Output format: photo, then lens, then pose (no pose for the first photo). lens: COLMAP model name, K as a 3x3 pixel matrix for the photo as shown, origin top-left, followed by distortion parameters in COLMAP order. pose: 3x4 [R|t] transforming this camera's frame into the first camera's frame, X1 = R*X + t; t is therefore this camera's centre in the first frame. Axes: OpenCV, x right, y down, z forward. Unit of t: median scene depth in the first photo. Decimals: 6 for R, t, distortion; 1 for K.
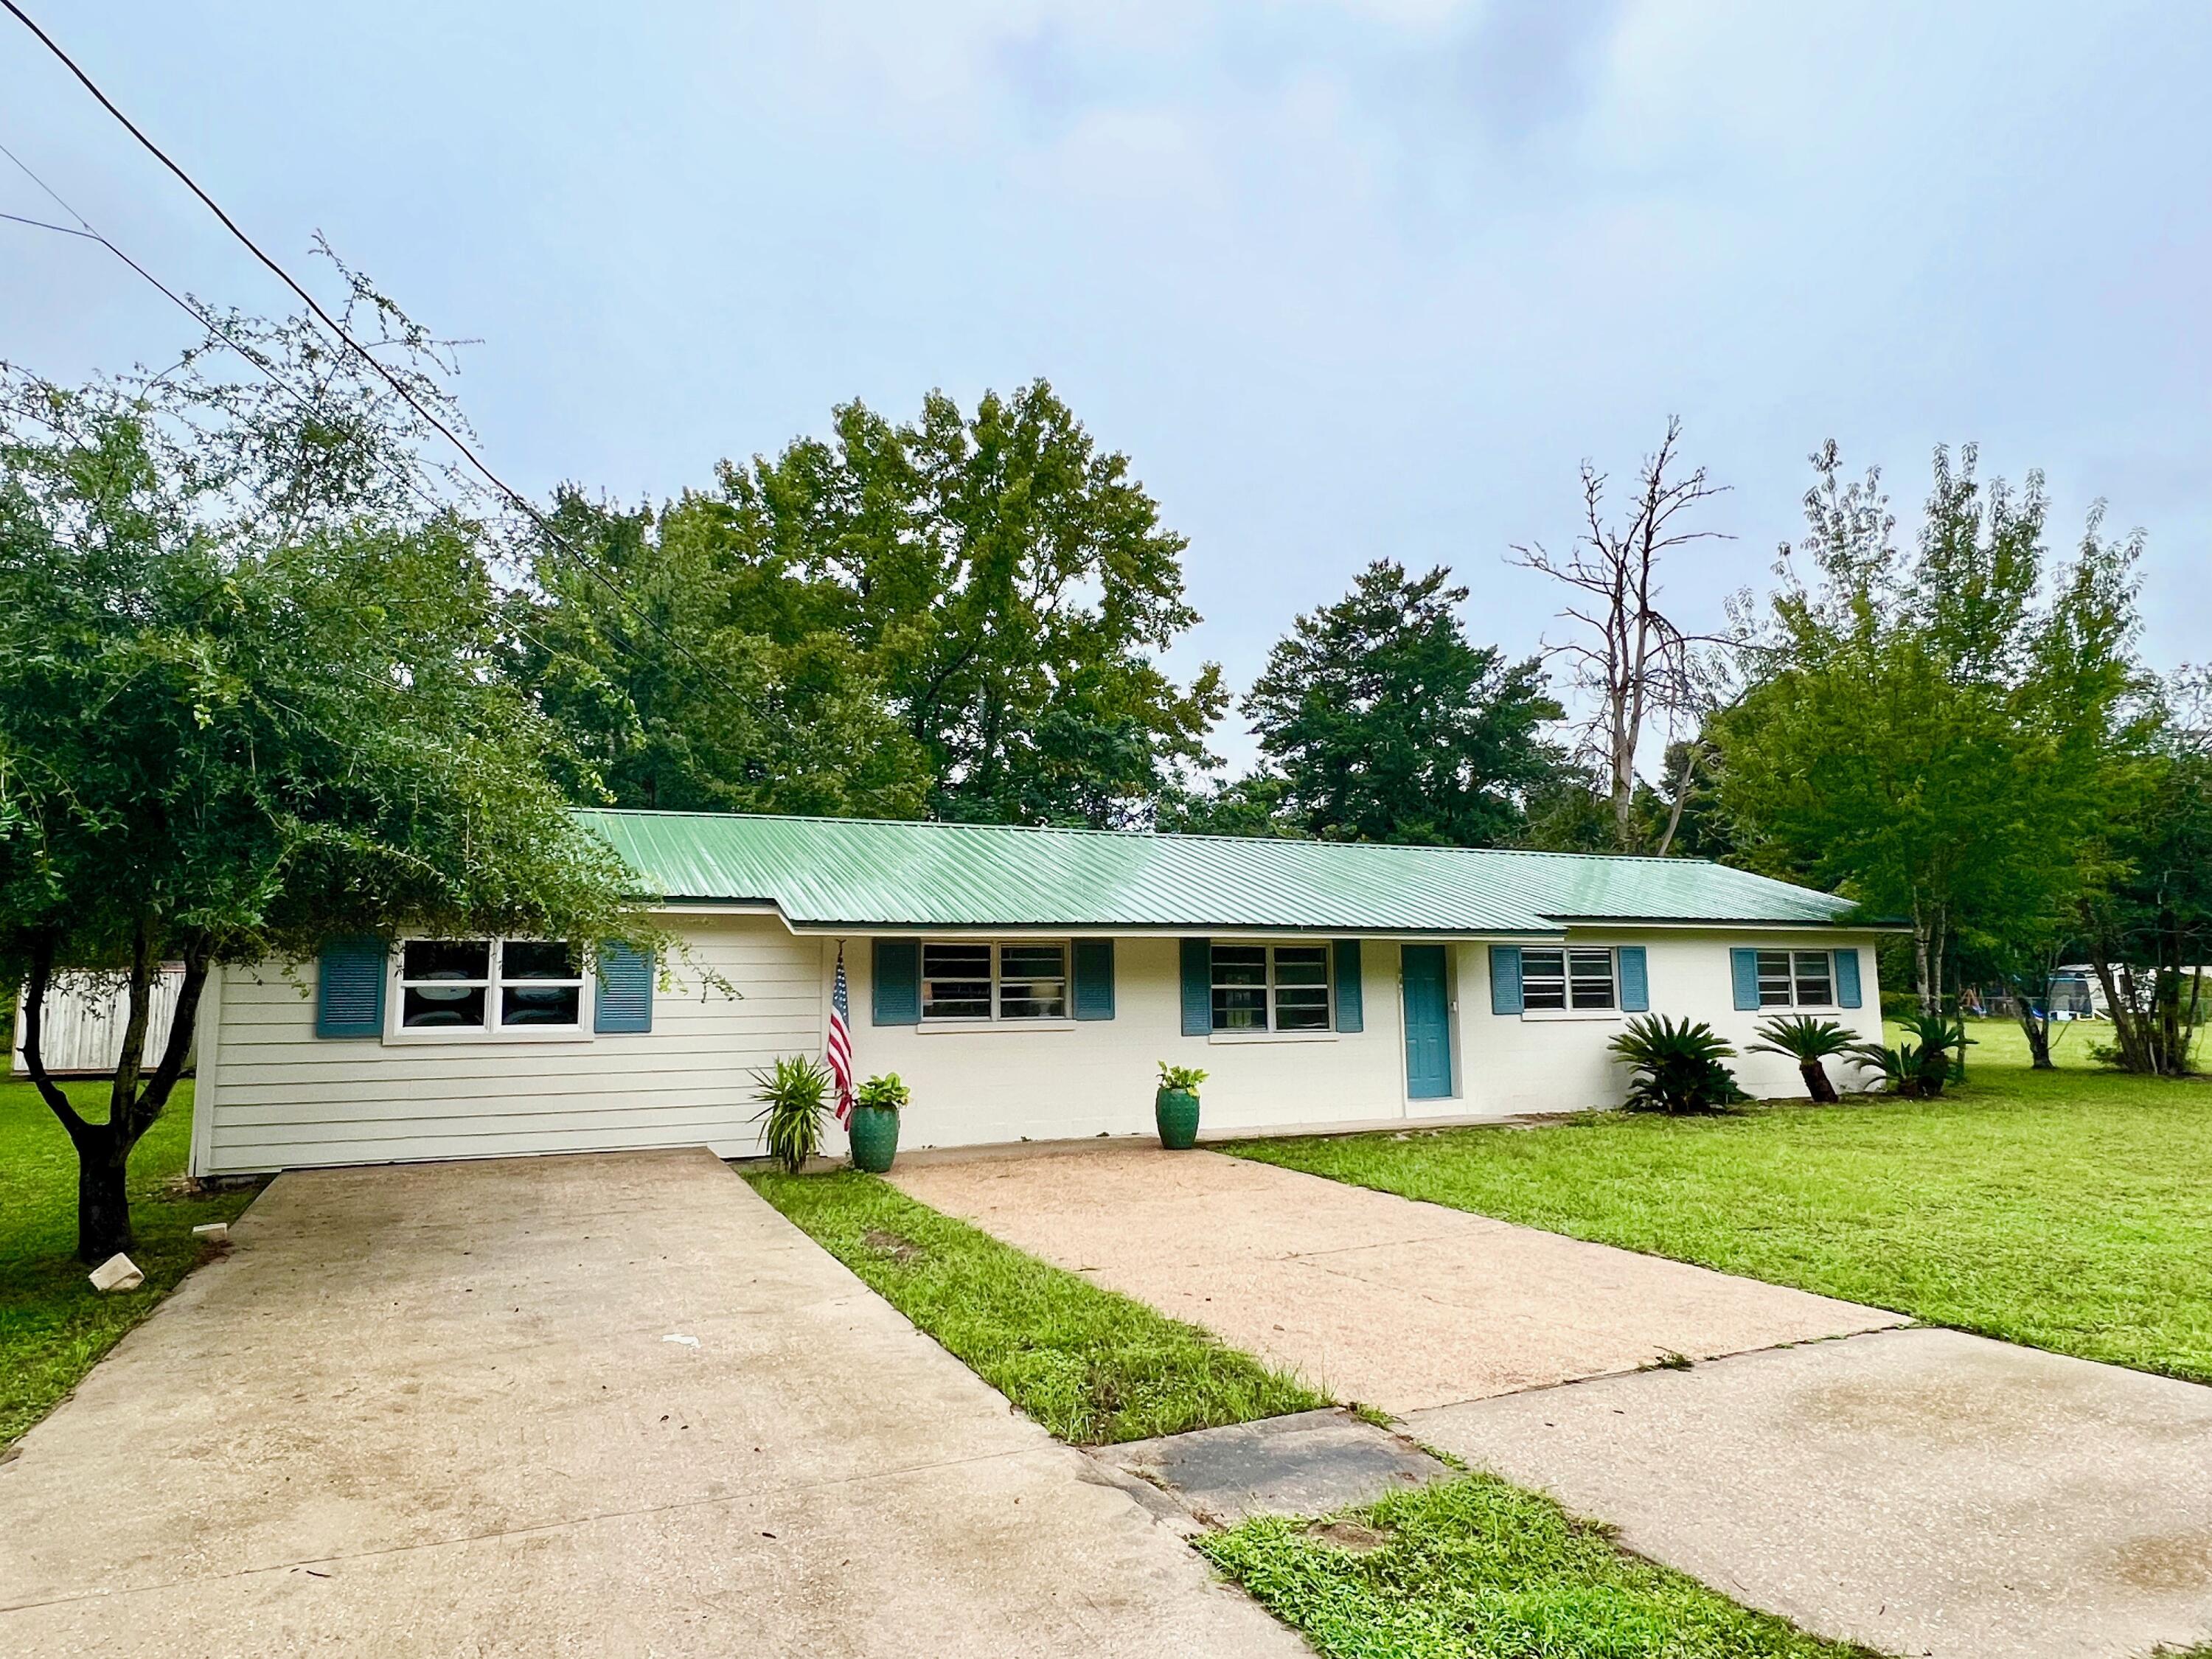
lens RADIAL K [[1291.9, 0, 1105.1], [0, 1291.9, 826.7], [0, 0, 1]] dist [0.001383, 0.000048]
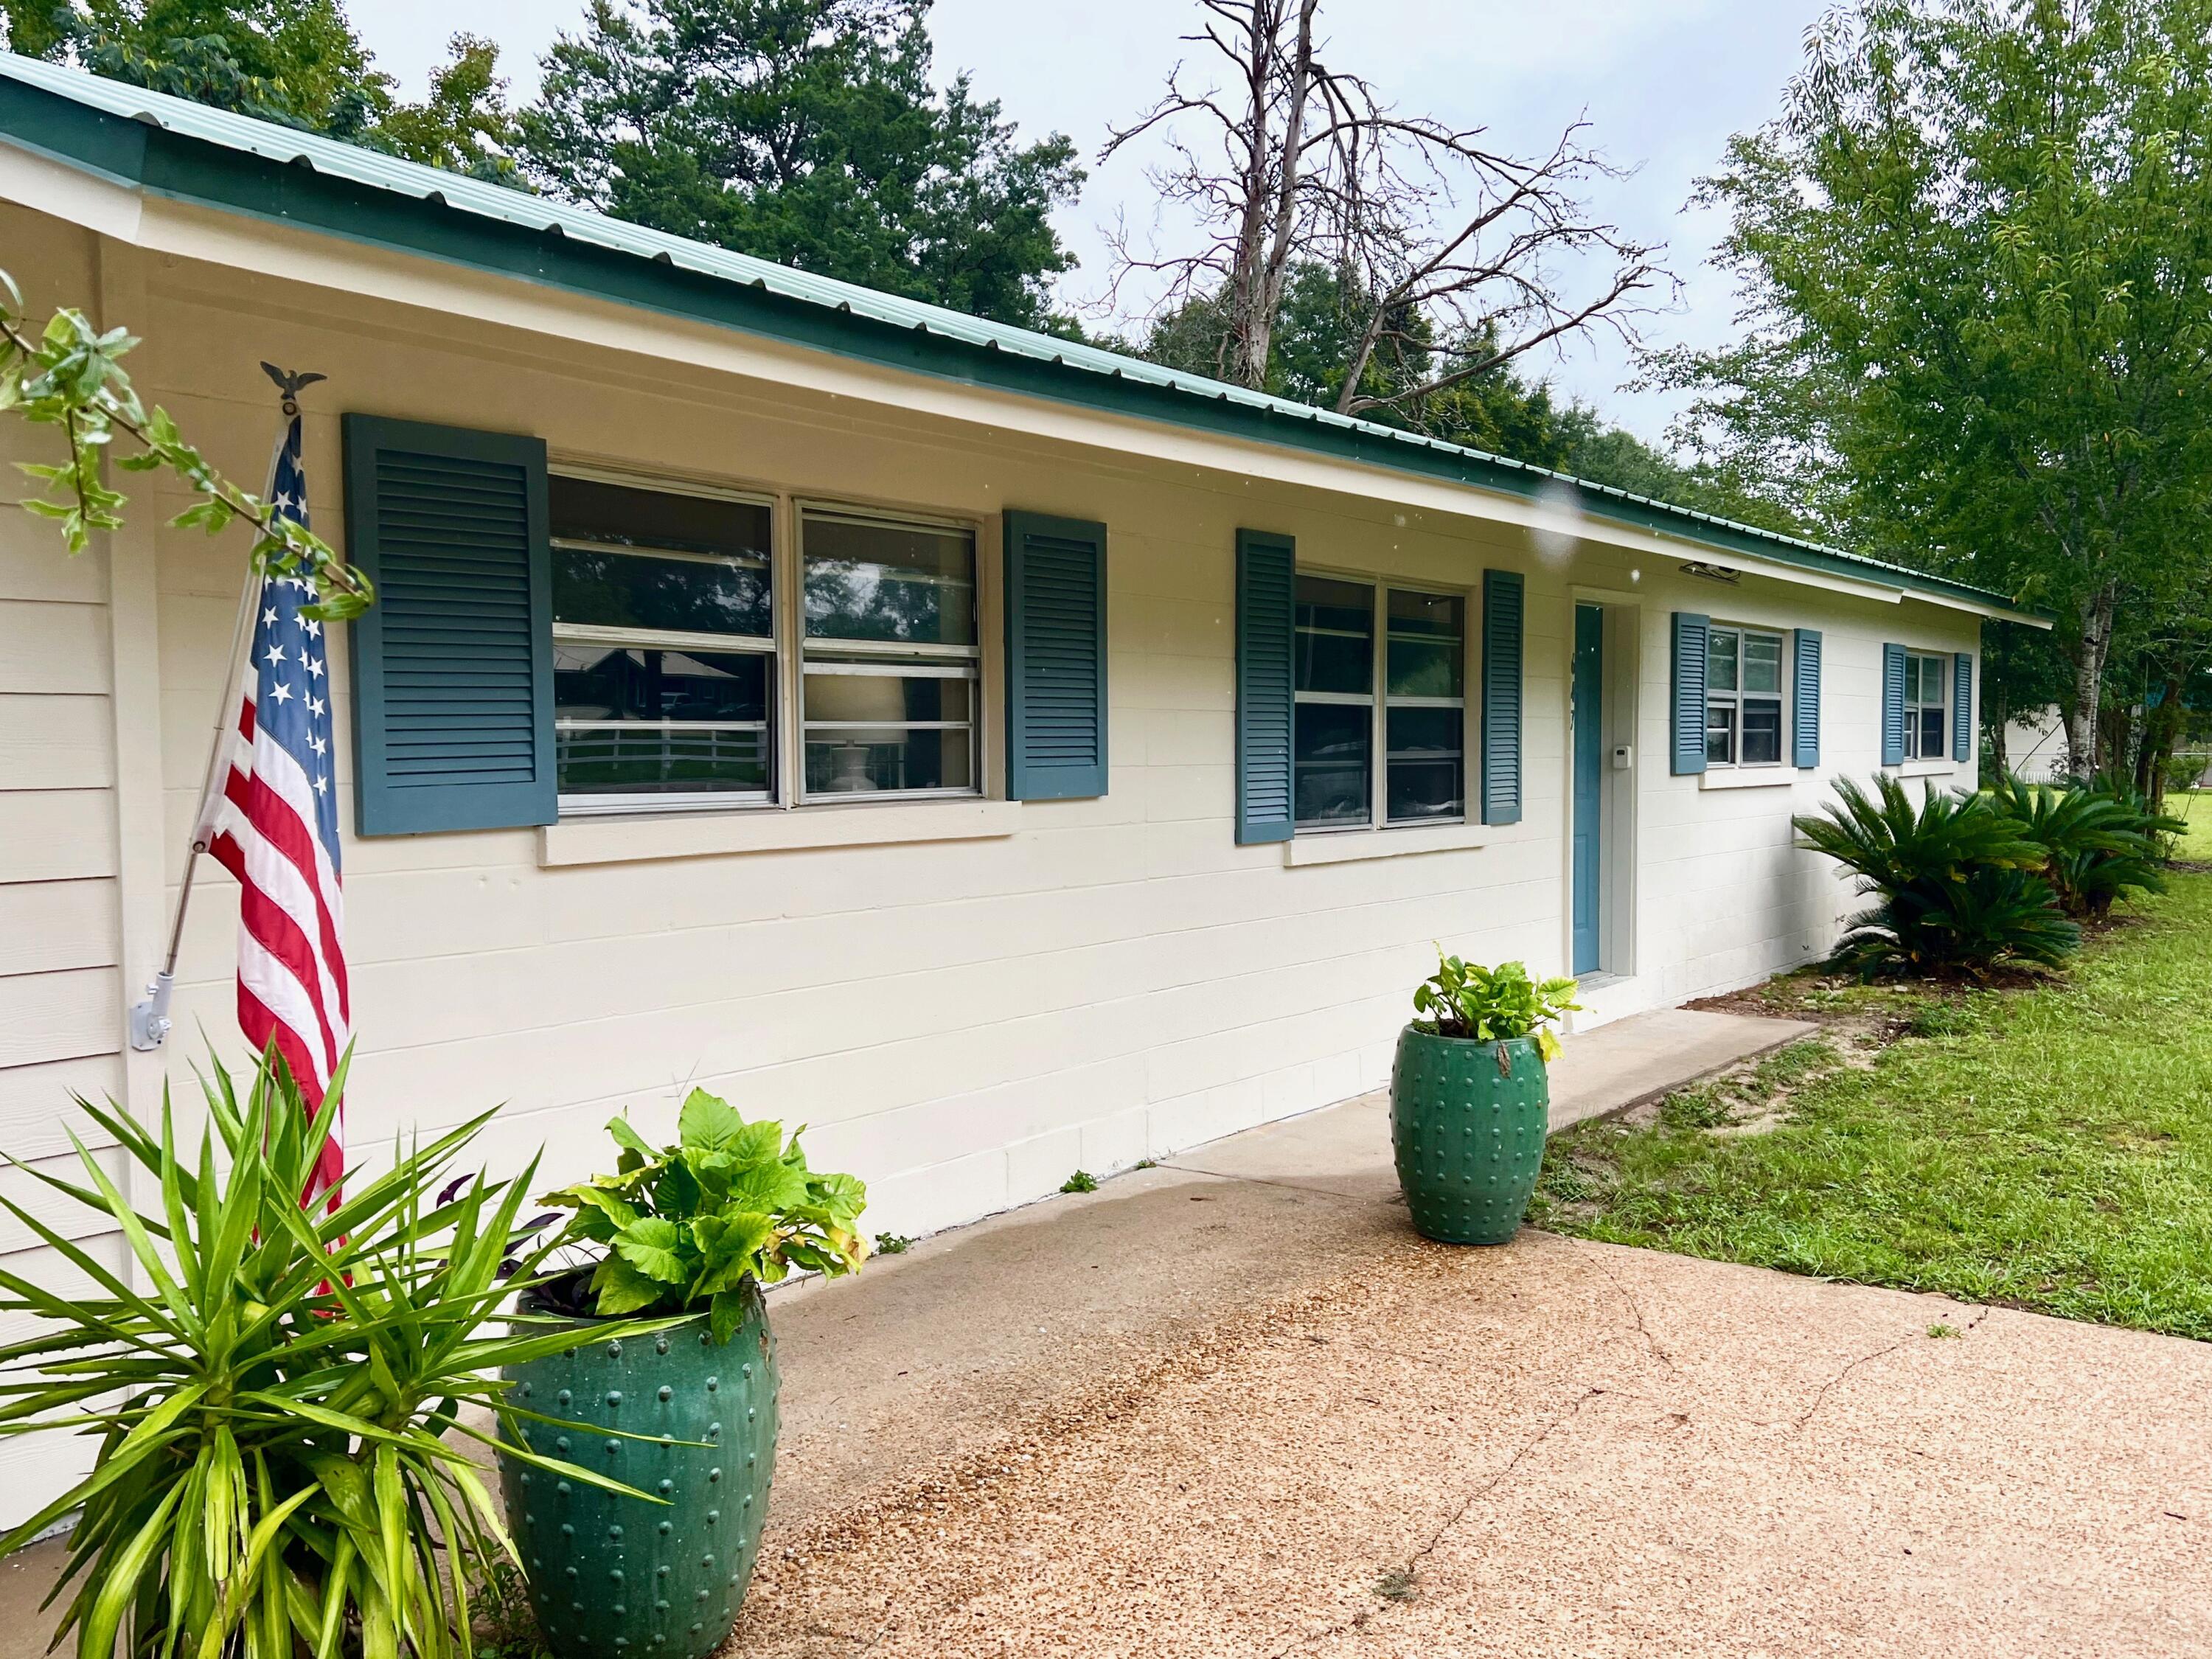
lens RADIAL K [[1975.4, 0, 1106.4], [0, 1975.4, 835.5], [0, 0, 1]] dist [-0.001755, -0.001052]
pose [[0.872455, -0.016162, 0.488428, -0.186224], [-0.070490, 0.984839, 0.158501, 0.076713], [-0.483585, -0.172714, 0.858088, 0.543365]]
